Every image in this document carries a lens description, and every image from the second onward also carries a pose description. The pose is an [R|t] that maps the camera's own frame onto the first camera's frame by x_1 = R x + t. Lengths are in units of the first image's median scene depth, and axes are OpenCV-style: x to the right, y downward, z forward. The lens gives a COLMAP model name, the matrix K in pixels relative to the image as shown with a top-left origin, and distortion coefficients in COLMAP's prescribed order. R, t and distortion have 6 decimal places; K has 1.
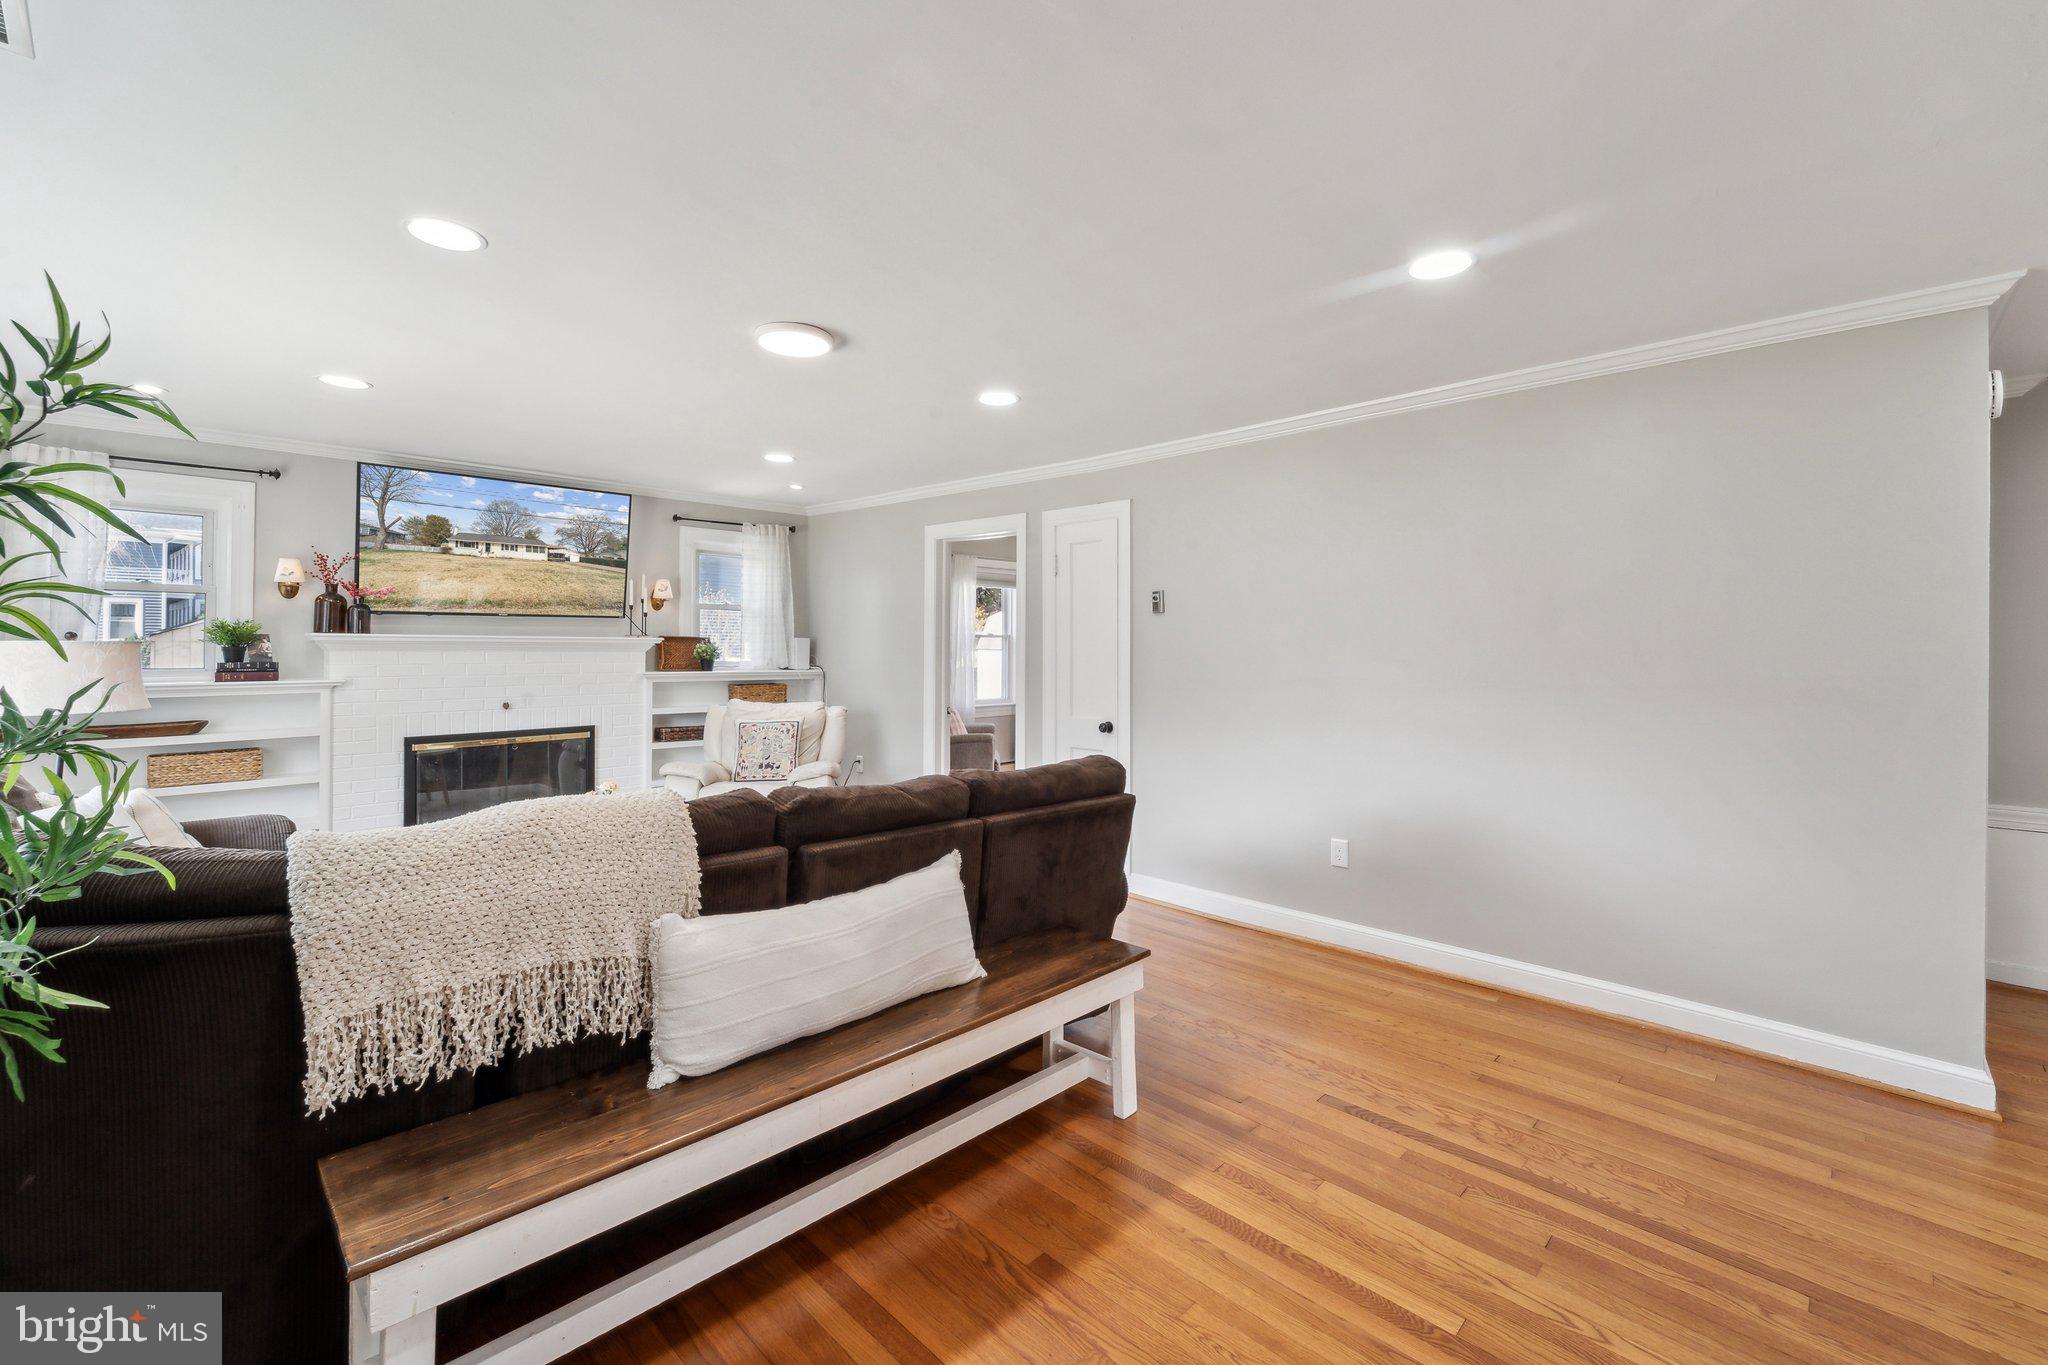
lens RADIAL K [[869.3, 0, 1023.6], [0, 869.3, 638.8], [0, 0, 1]] dist [0.001884, -0.000060]
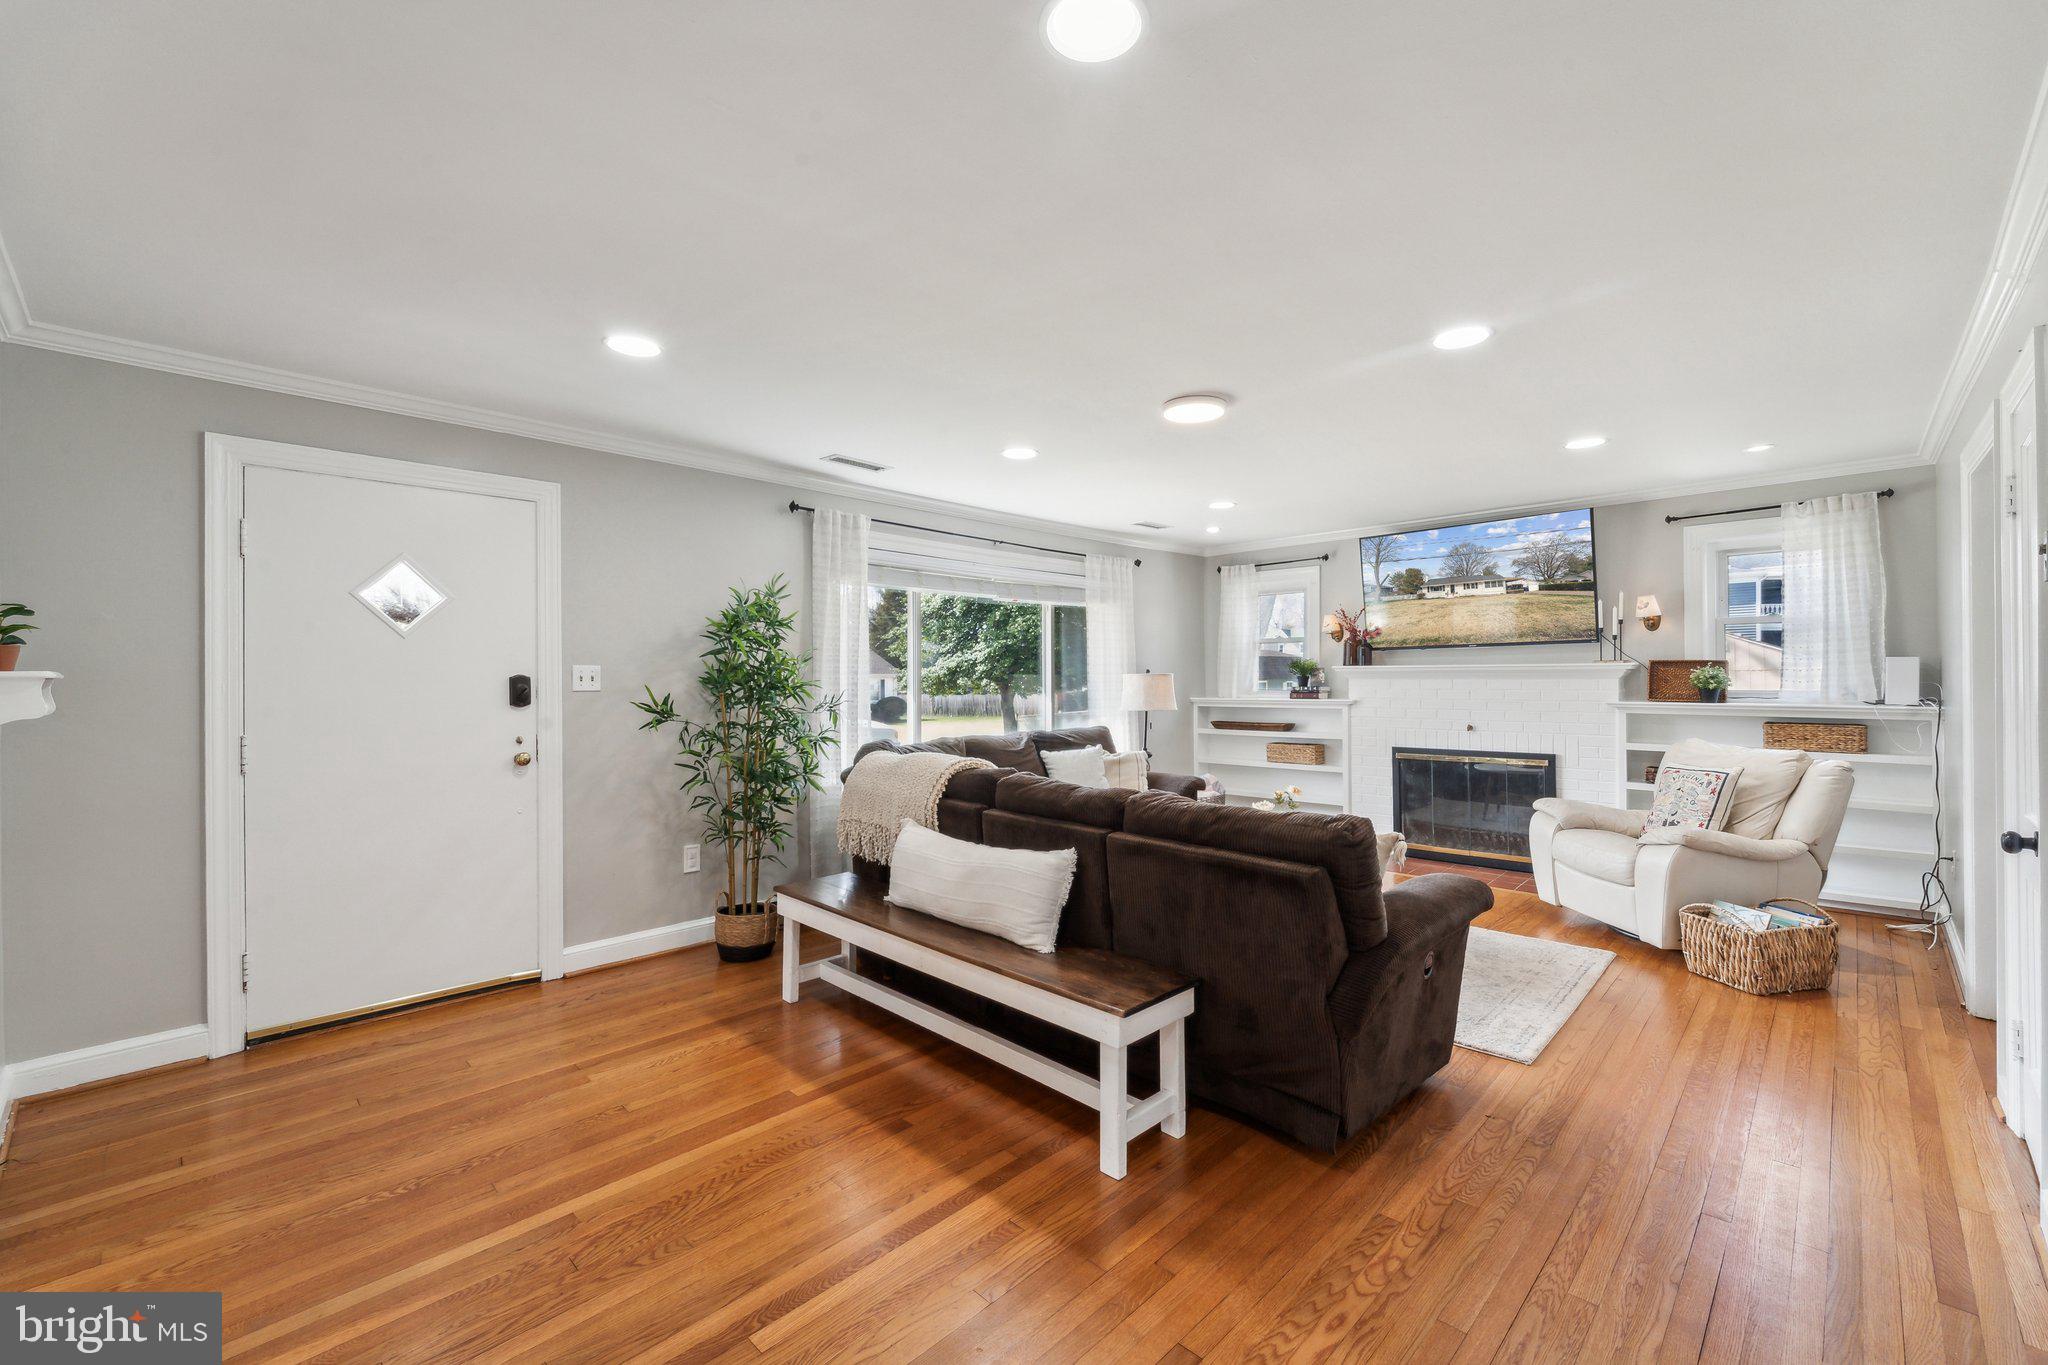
lens RADIAL K [[841.6, 0, 1026.6], [0, 841.6, 675.8], [0, 0, 1]] dist [-0.000238, -0.000383]
pose [[-0.008817, -0.007795, -0.999931, 0.534553], [0.016854, 0.999826, -0.007943, 0.010030], [0.999819, -0.016923, -0.008684, 0.482506]]
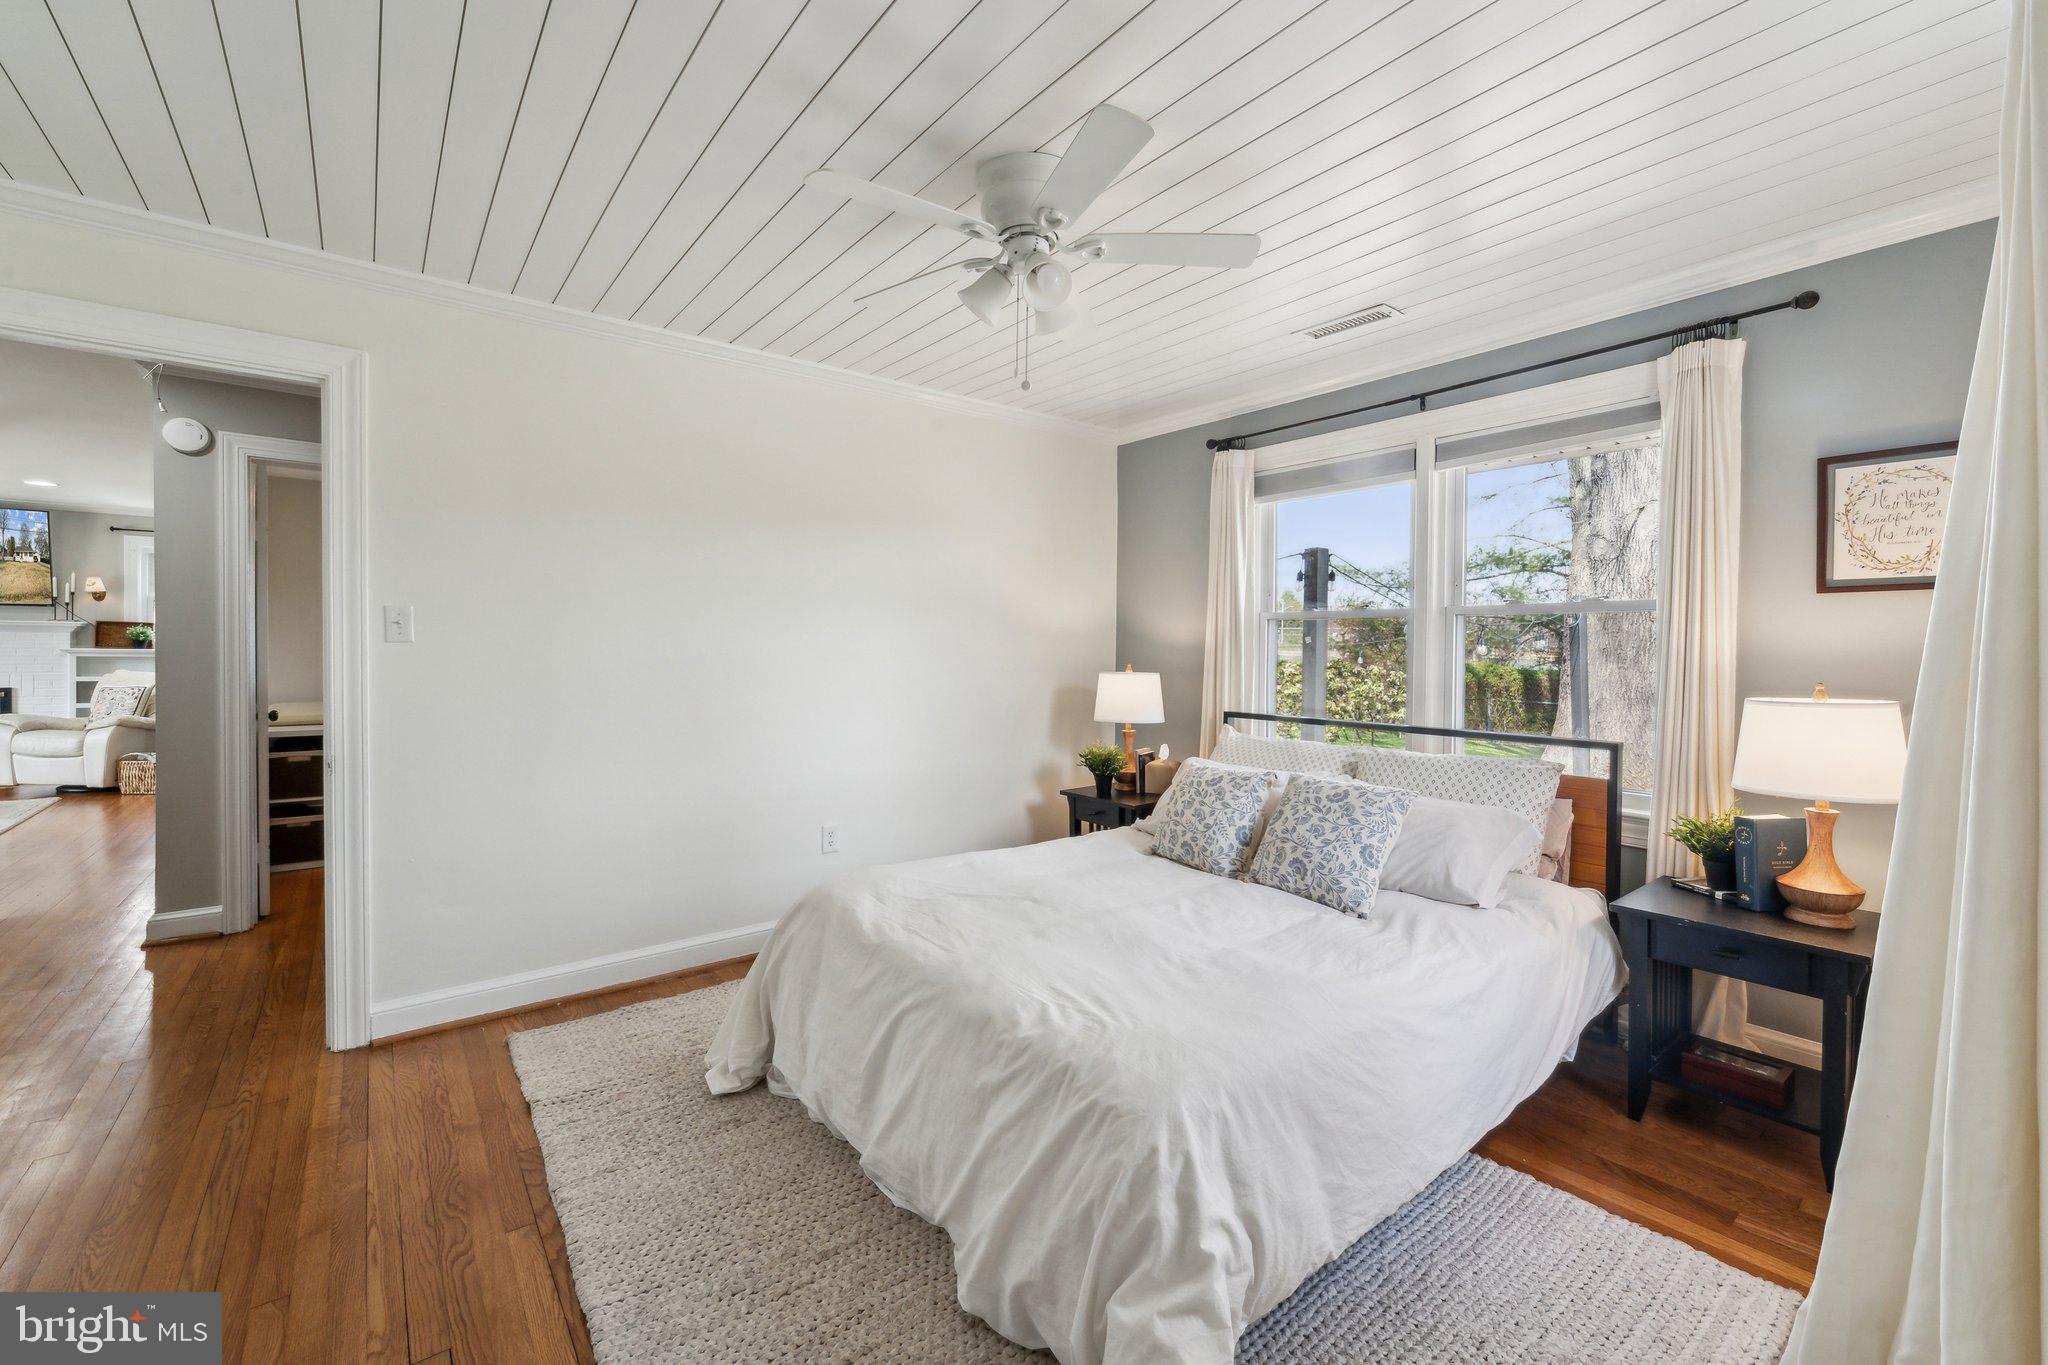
lens RADIAL K [[838.2, 0, 1025.0], [0, 838.2, 668.0], [0, 0, 1]] dist [0.000549, -0.000182]
pose [[0.991247, -0.001757, -0.132005, 1.387989], [0.004323, 0.999807, 0.019155, 0.060399], [0.131946, -0.019558, 0.991064, -0.062535]]
